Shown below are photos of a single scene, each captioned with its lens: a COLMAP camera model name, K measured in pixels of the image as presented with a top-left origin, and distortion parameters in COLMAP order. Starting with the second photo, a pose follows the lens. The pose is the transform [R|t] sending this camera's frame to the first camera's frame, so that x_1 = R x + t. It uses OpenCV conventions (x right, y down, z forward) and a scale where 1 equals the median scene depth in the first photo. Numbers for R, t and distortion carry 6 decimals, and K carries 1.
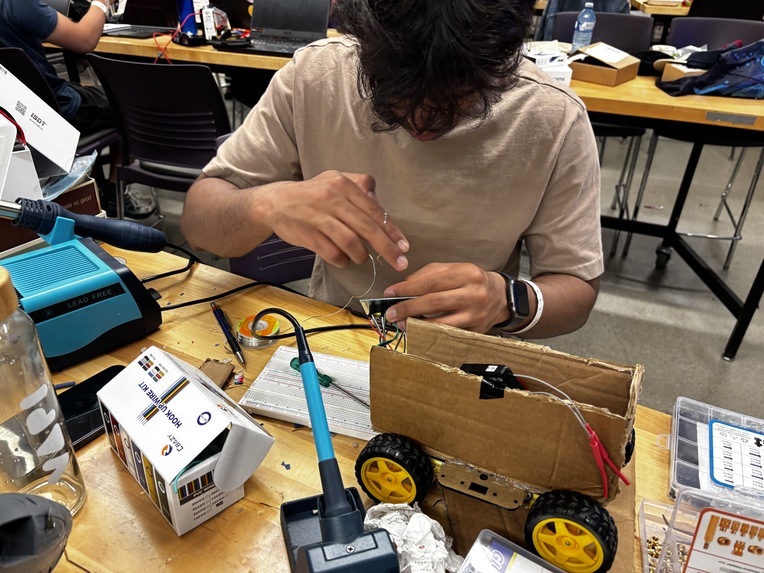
lens RADIAL K [[604.1, 0, 382.0], [0, 604.1, 287.3], [0, 0, 1]] dist [0.024474, -0.035079]
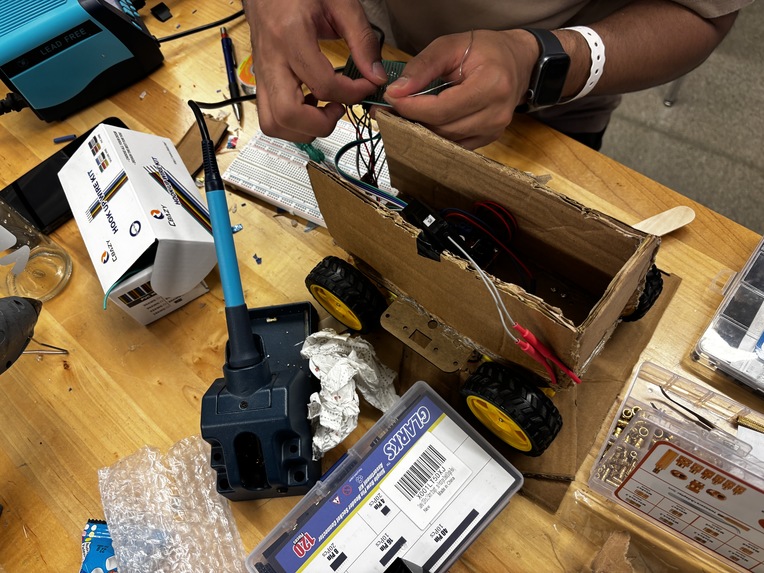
lens RADIAL K [[604.1, 0, 381.7], [0, 604.1, 286.7], [0, 0, 1]] dist [0.024474, -0.035079]
pose [[0.952811, 0.142519, -0.268031, 0.313089], [0.030970, 0.832698, 0.552860, -0.201392], [0.301982, -0.535072, 0.788990, 0.326380]]
